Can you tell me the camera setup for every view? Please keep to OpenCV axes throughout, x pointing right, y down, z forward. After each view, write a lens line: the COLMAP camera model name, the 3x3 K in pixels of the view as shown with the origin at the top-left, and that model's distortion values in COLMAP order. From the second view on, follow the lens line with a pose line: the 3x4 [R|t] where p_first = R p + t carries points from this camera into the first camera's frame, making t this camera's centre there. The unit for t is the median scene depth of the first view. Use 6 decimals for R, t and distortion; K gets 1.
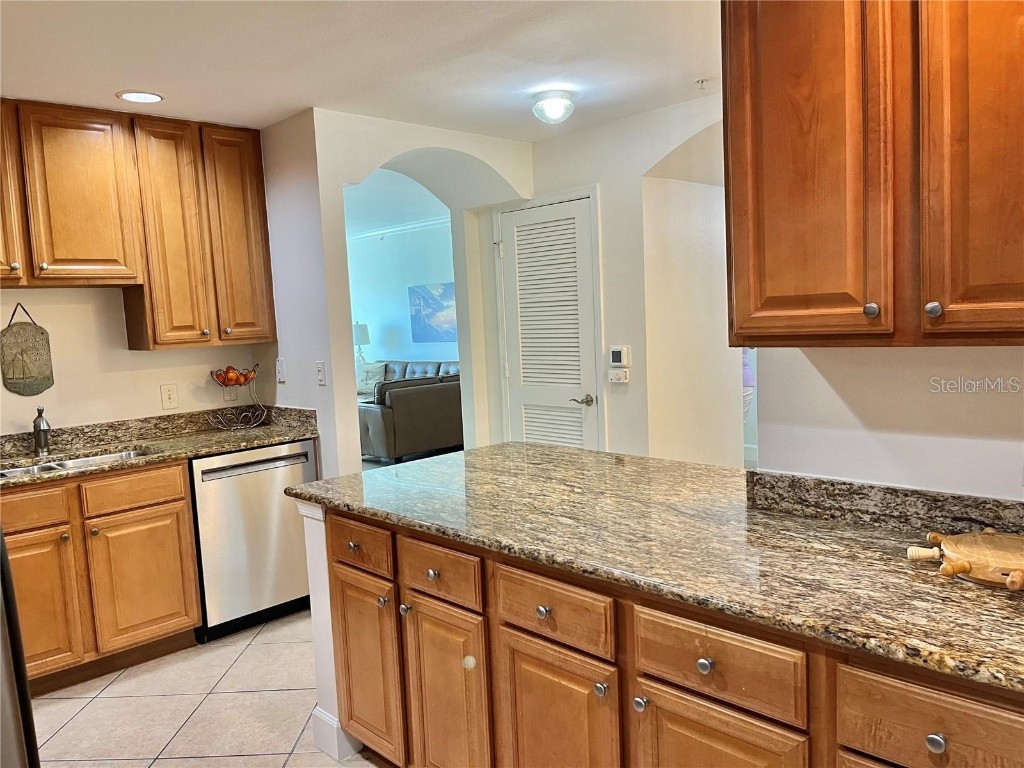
lens RADIAL K [[778.6, 0, 511.1], [0, 778.6, 384.6], [0, 0, 1]] dist [0.034600, -0.041977]
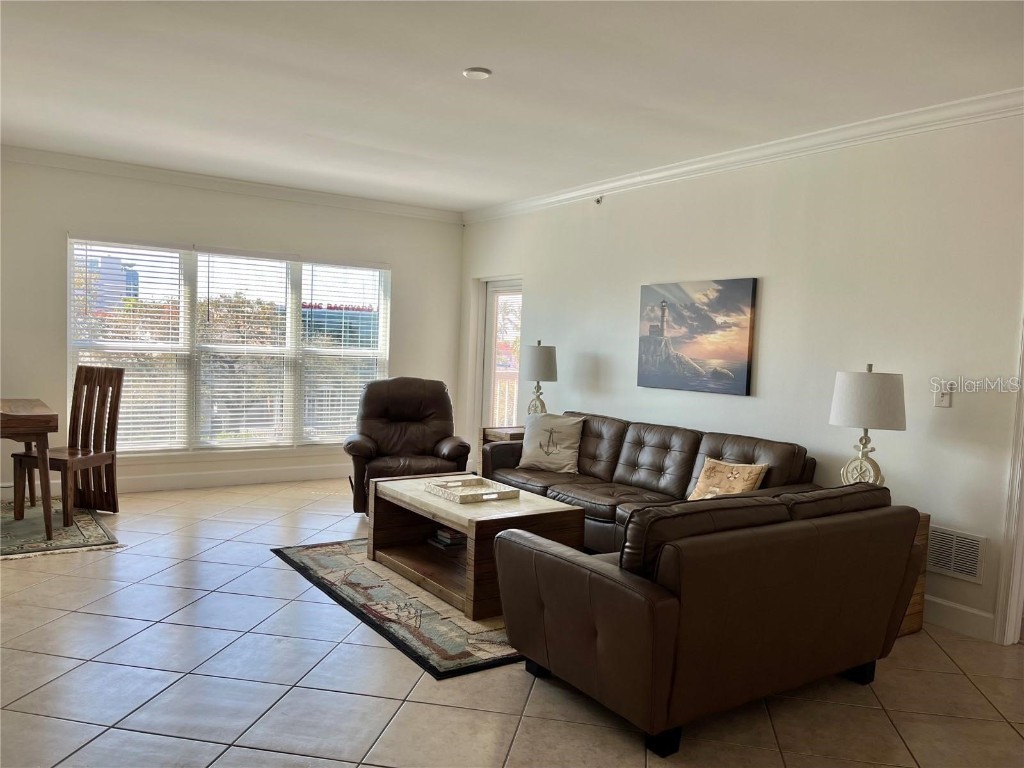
lens RADIAL K [[778.6, 0, 505.5], [0, 778.6, 384.4], [0, 0, 1]] dist [0.034600, -0.041977]
pose [[0.978570, 0.097263, -0.181494, -0.120417], [-0.105033, 0.993898, -0.033680, -0.027818], [0.177111, 0.052021, 0.982815, 0.452792]]
